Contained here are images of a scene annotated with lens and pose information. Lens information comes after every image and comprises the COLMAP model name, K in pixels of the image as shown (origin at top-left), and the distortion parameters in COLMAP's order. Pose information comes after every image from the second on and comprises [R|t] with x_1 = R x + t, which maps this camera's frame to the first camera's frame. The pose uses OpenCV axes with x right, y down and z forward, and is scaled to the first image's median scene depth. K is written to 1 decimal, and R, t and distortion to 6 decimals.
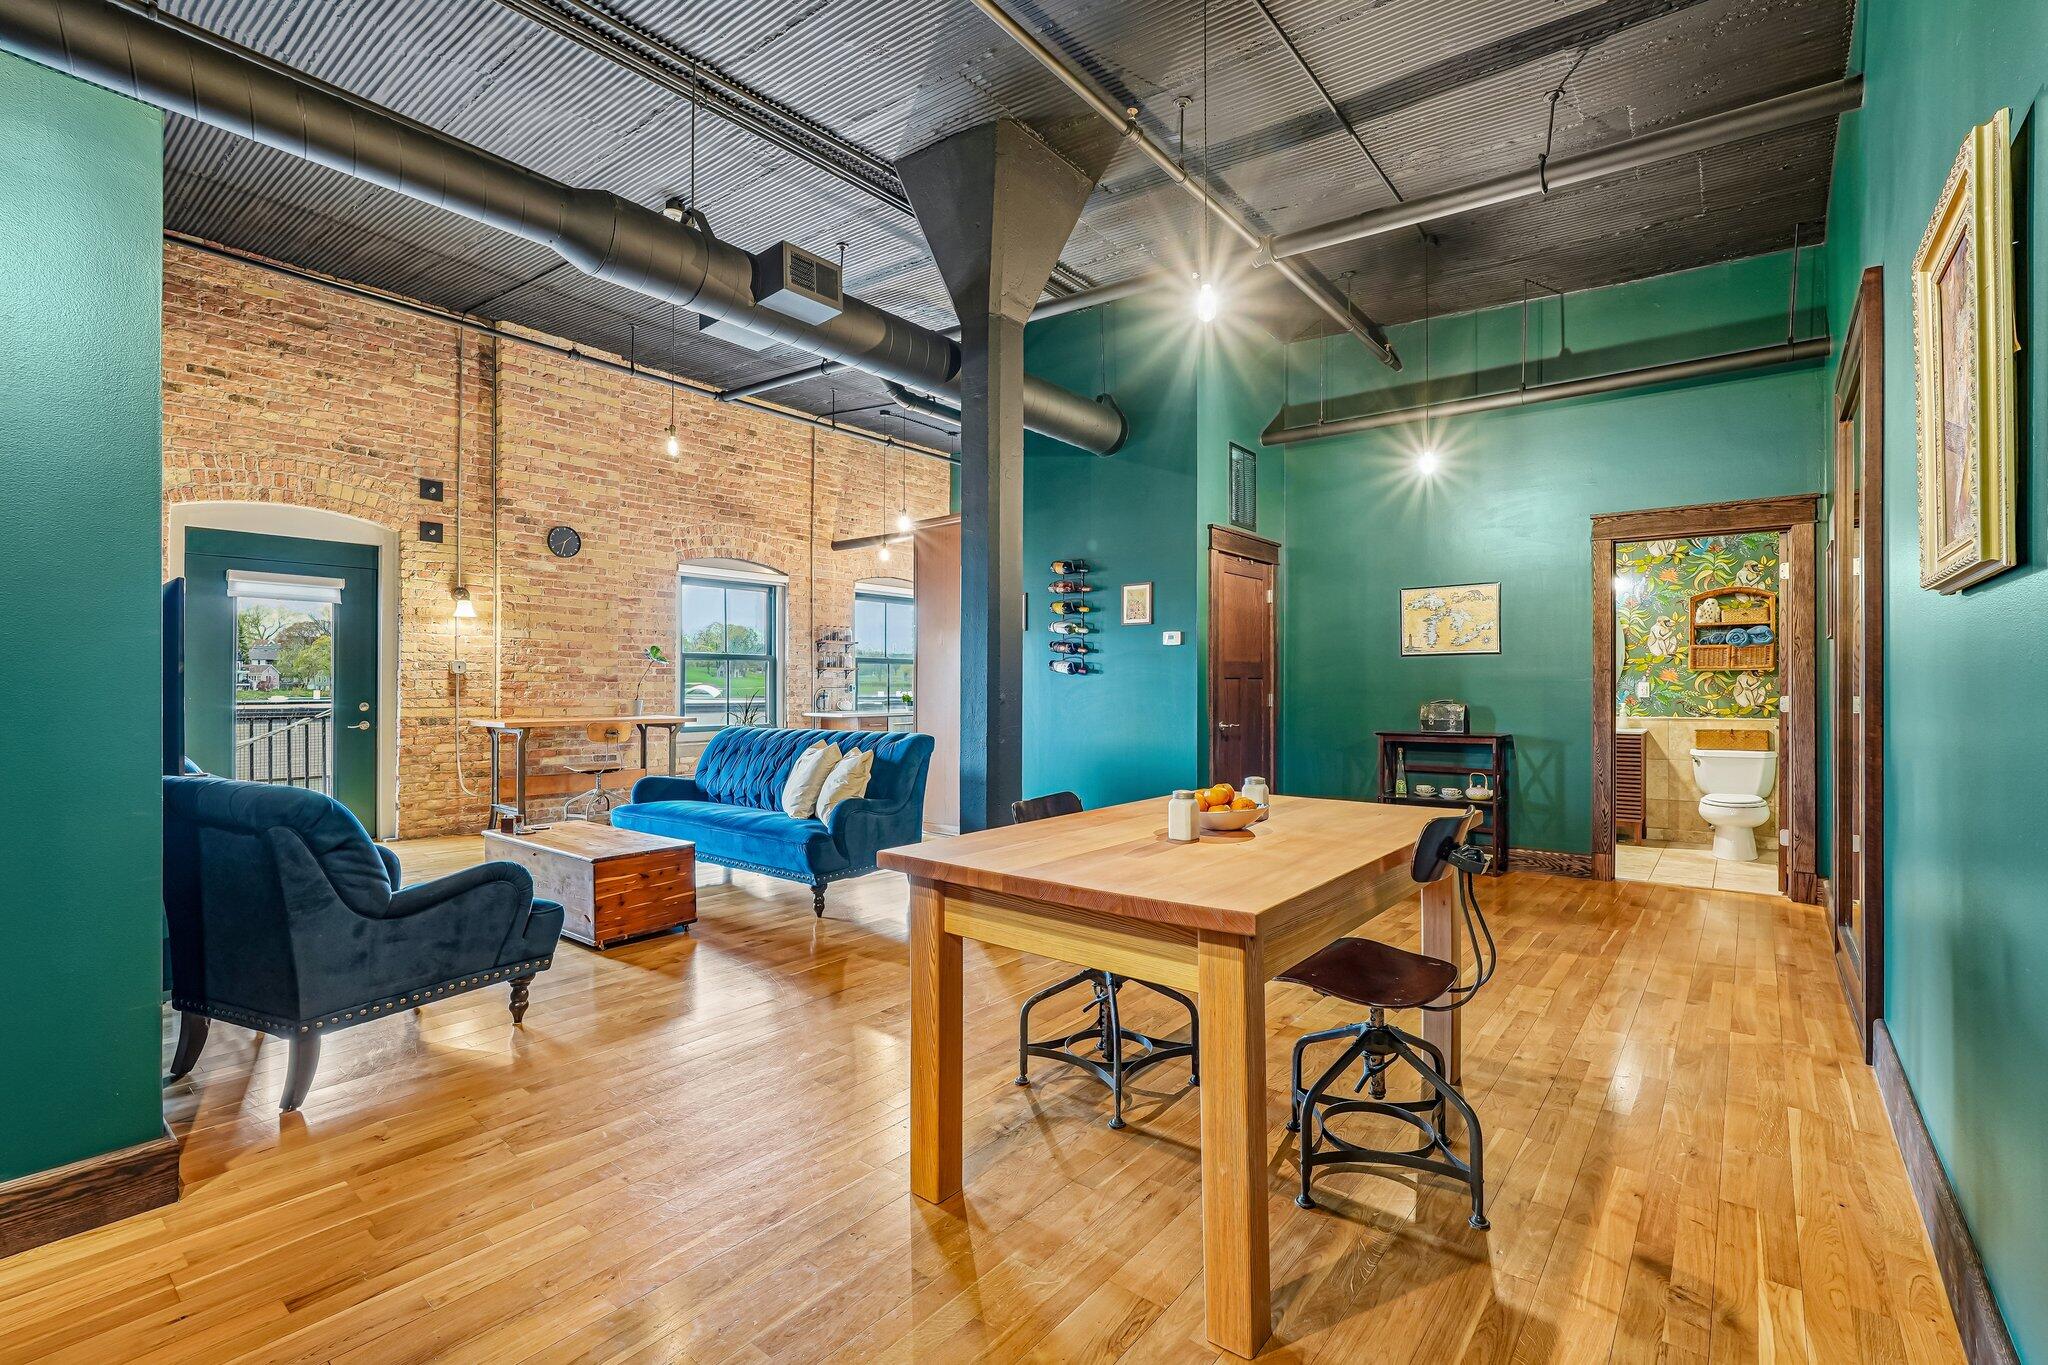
lens RADIAL K [[905.3, 0, 1039.5], [0, 905.3, 683.8], [0, 0, 1]] dist [-0.012173, 0.006786]
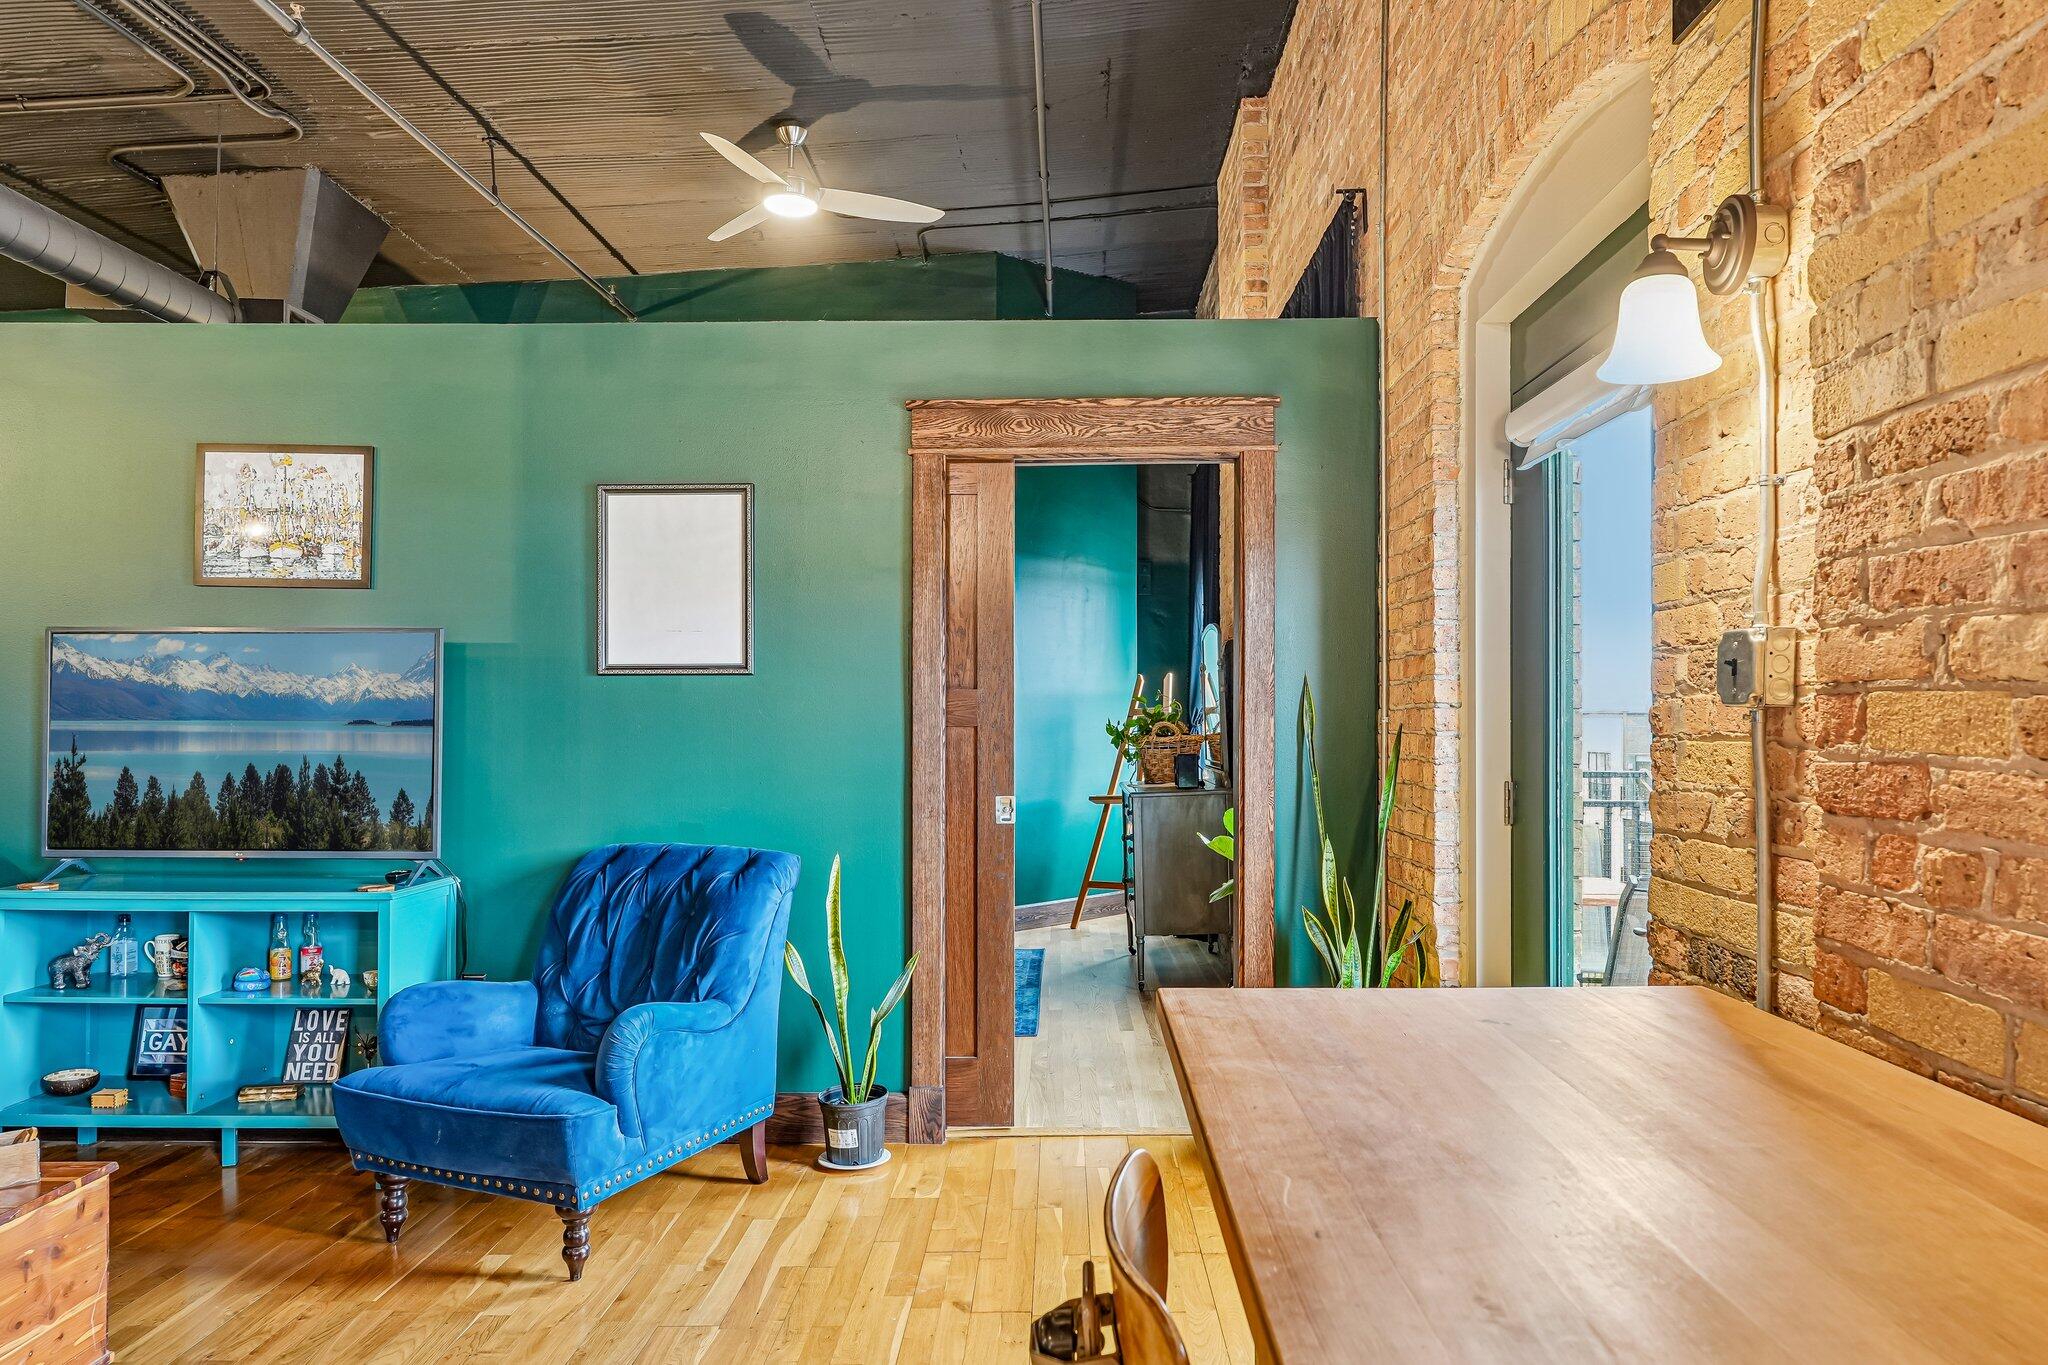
lens RADIAL K [[1381.1, 0, 1080.9], [0, 1381.1, 706.7], [0, 0, 1]] dist [-0.008866, 0.000793]
pose [[-0.784056, -0.002678, -0.620684, -0.397119], [0.005597, 0.999920, -0.011384, -0.009224], [0.620665, -0.012400, -0.783978, 1.159355]]
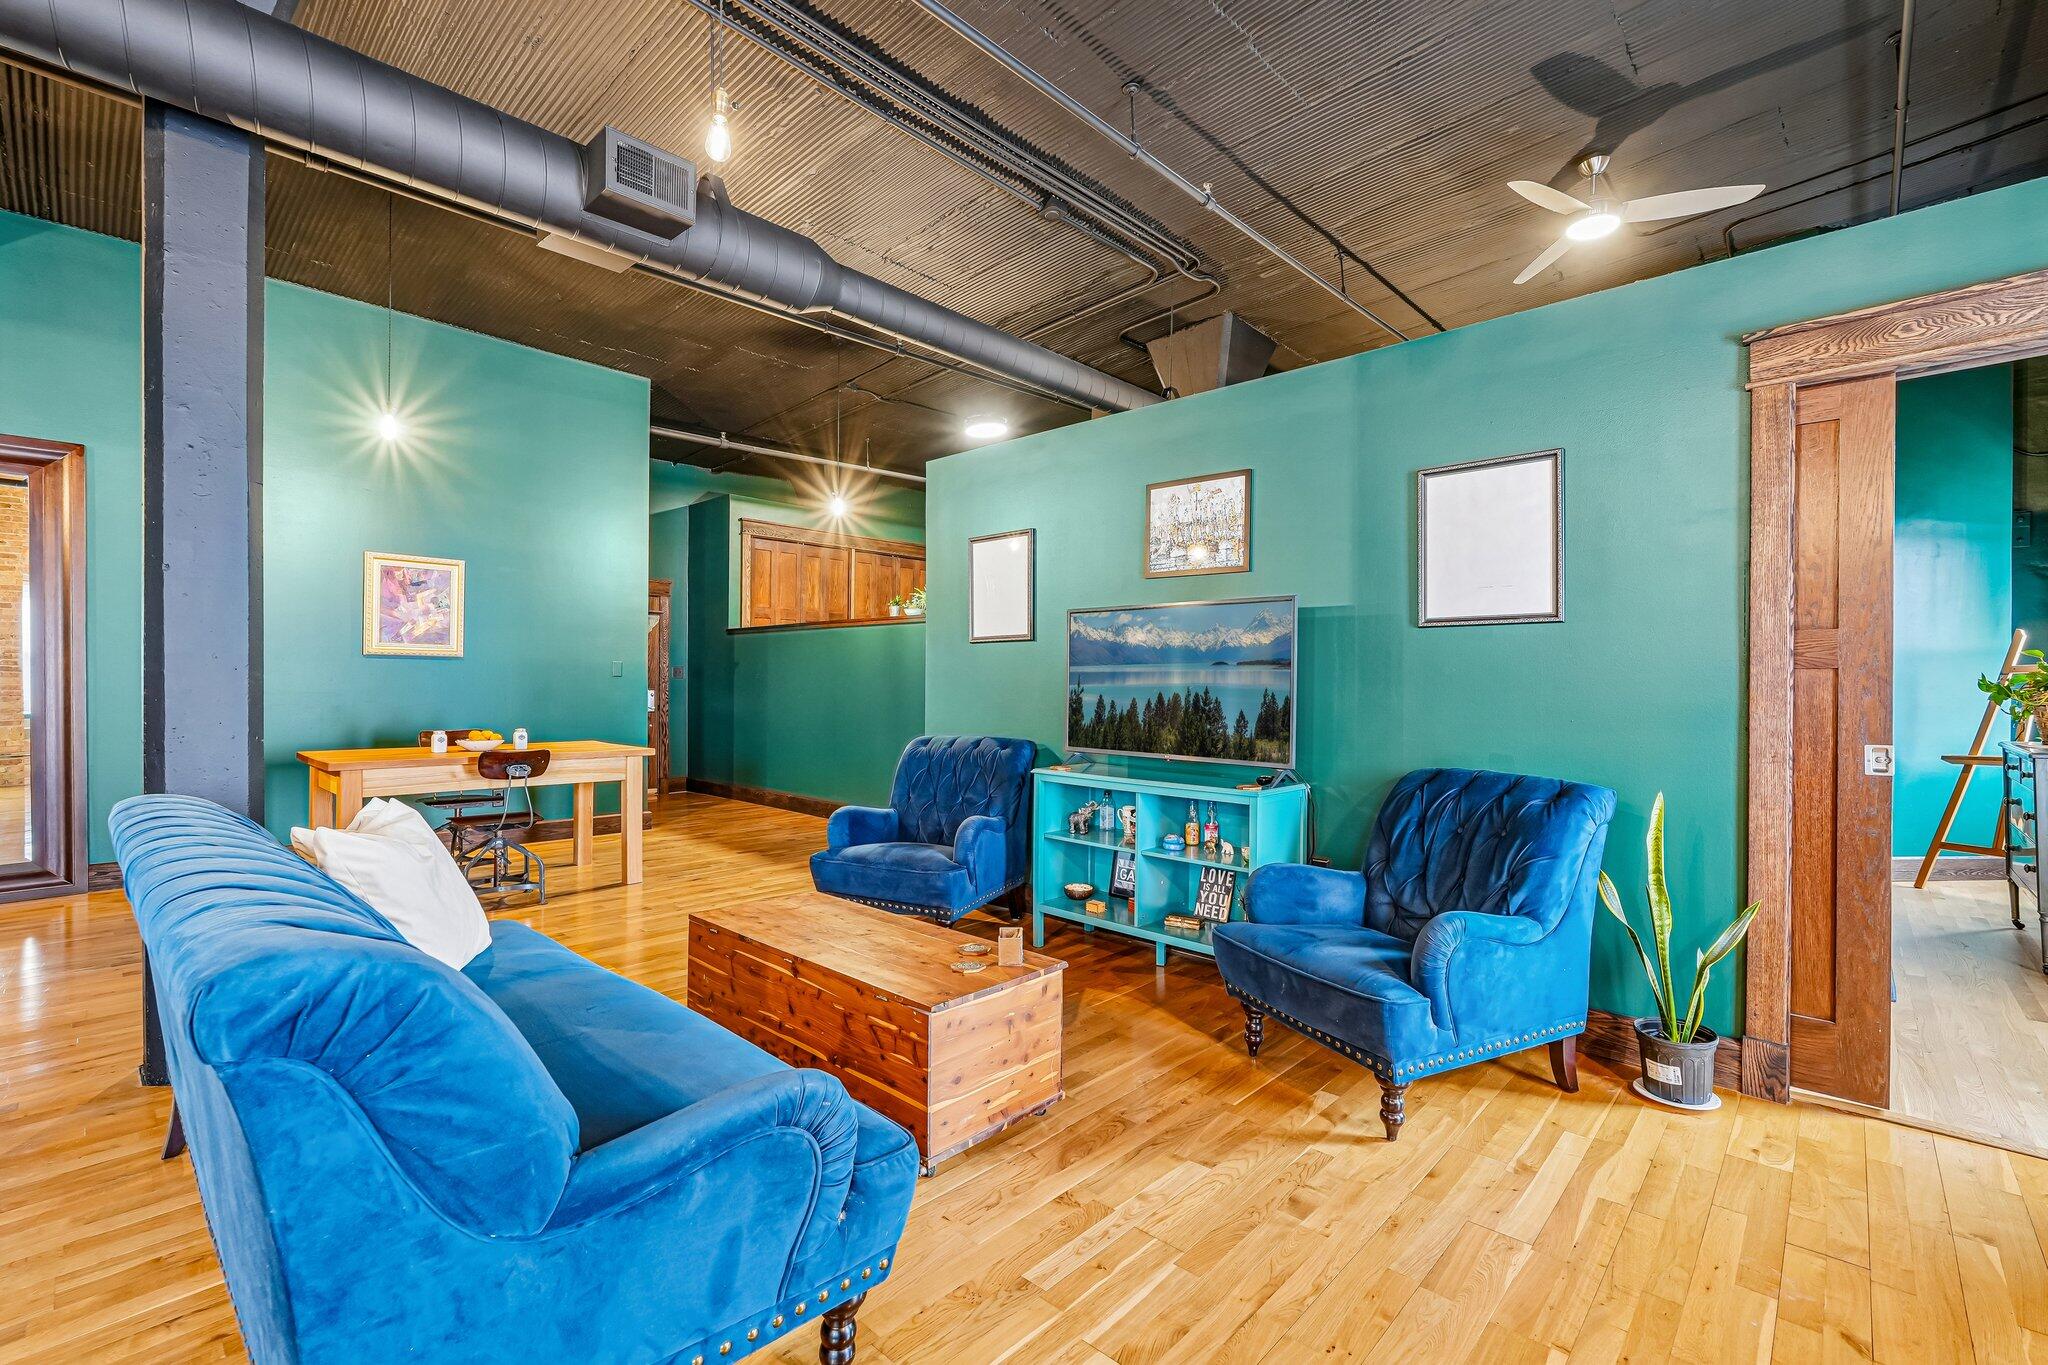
lens RADIAL K [[905.3, 0, 1011.0], [0, 905.3, 681.3], [0, 0, 1]] dist [-0.012173, 0.006786]
pose [[-0.995281, -0.004086, 0.096949, -0.438049], [-0.004722, 0.999969, -0.006329, 0.001703], [-0.096920, -0.006757, -0.995269, 1.052345]]
